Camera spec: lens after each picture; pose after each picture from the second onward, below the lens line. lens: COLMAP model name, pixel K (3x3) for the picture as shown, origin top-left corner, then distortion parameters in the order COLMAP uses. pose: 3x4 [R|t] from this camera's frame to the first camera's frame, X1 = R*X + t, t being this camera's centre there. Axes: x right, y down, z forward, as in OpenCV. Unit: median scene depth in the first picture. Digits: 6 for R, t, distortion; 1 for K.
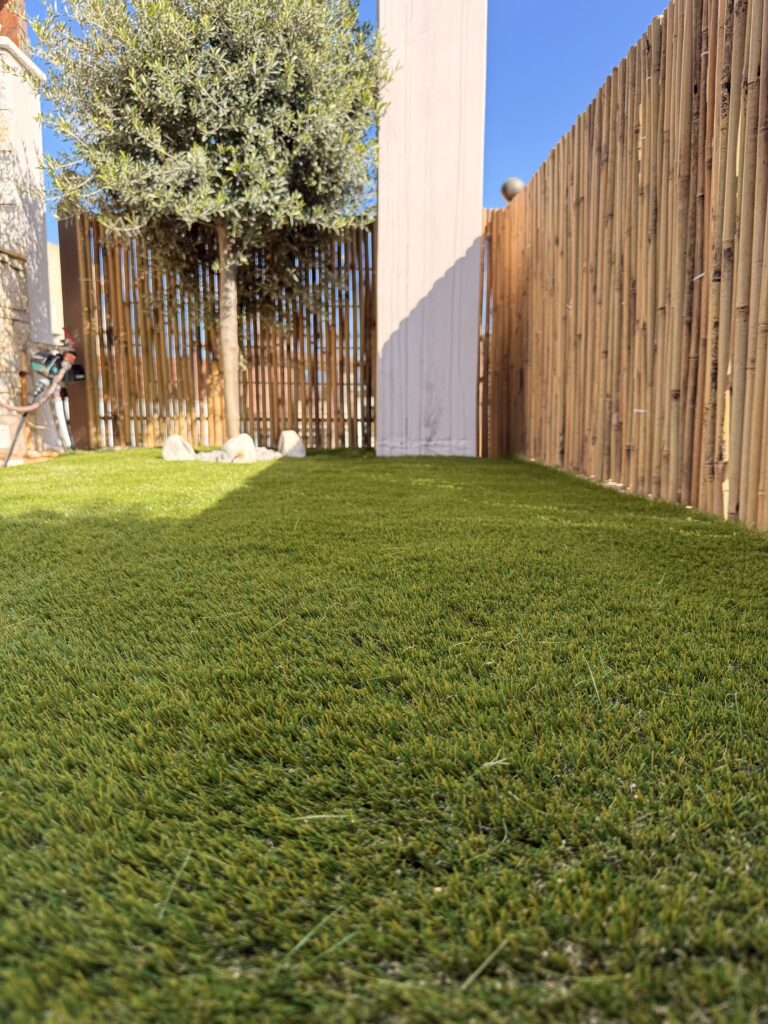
lens RADIAL K [[712.0, 0, 385.6], [0, 712.0, 507.7], [0, 0, 1]] dist [0.003652, -0.003018]
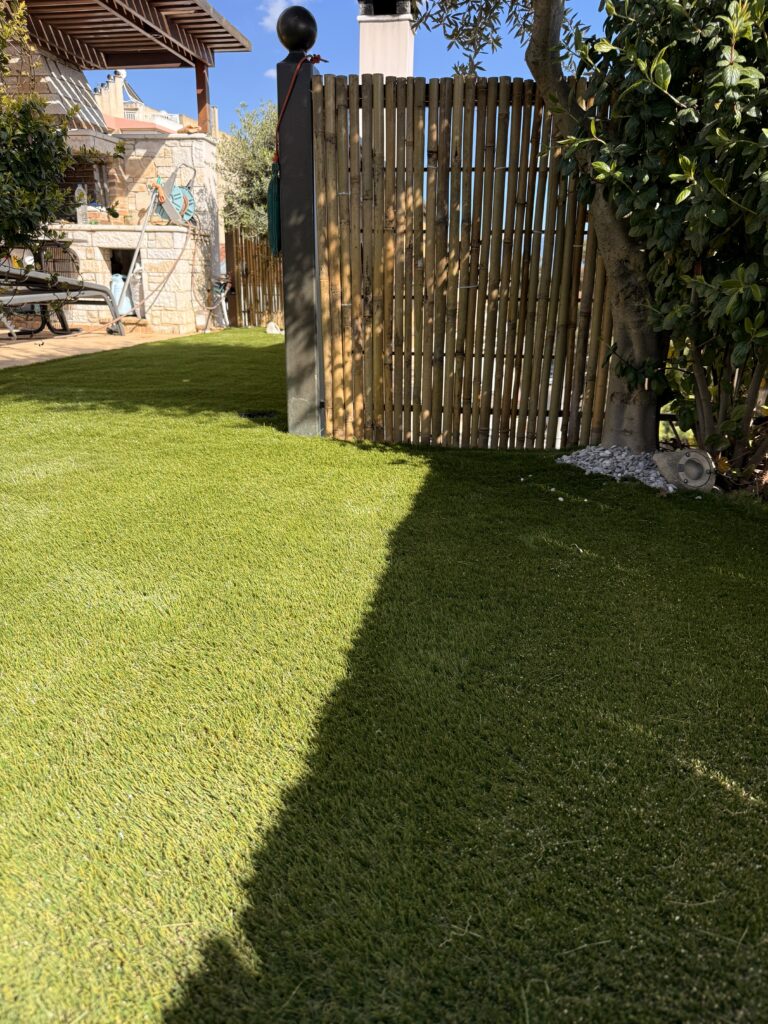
lens RADIAL K [[712.0, 0, 385.4], [0, 712.0, 518.6], [0, 0, 1]] dist [0.003652, -0.003018]
pose [[0.980229, 0.079677, -0.181115, 0.486577], [-0.044921, 0.981051, 0.188468, 0.063885], [0.192699, -0.176606, 0.965234, -1.158903]]
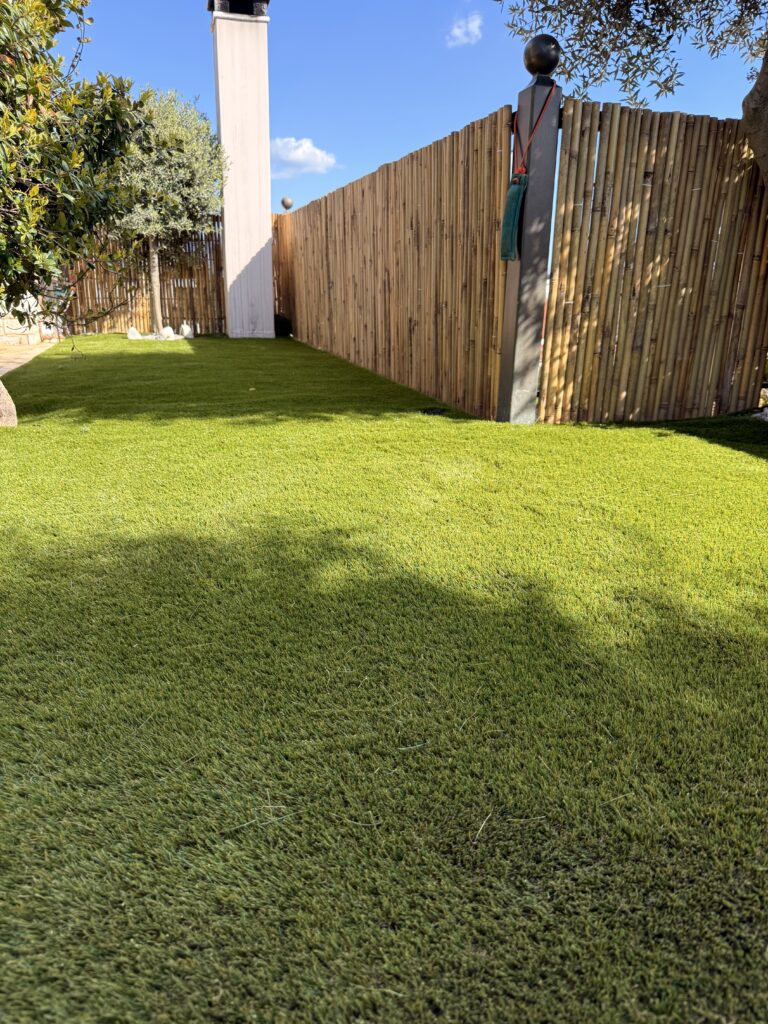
lens RADIAL K [[712.0, 0, 380.8], [0, 712.0, 513.0], [0, 0, 1]] dist [0.003652, -0.003018]
pose [[0.970508, -0.065368, 0.232037, -0.095723], [0.023718, 0.983756, 0.177935, 0.074499], [-0.239899, -0.167184, 0.956294, -1.195013]]
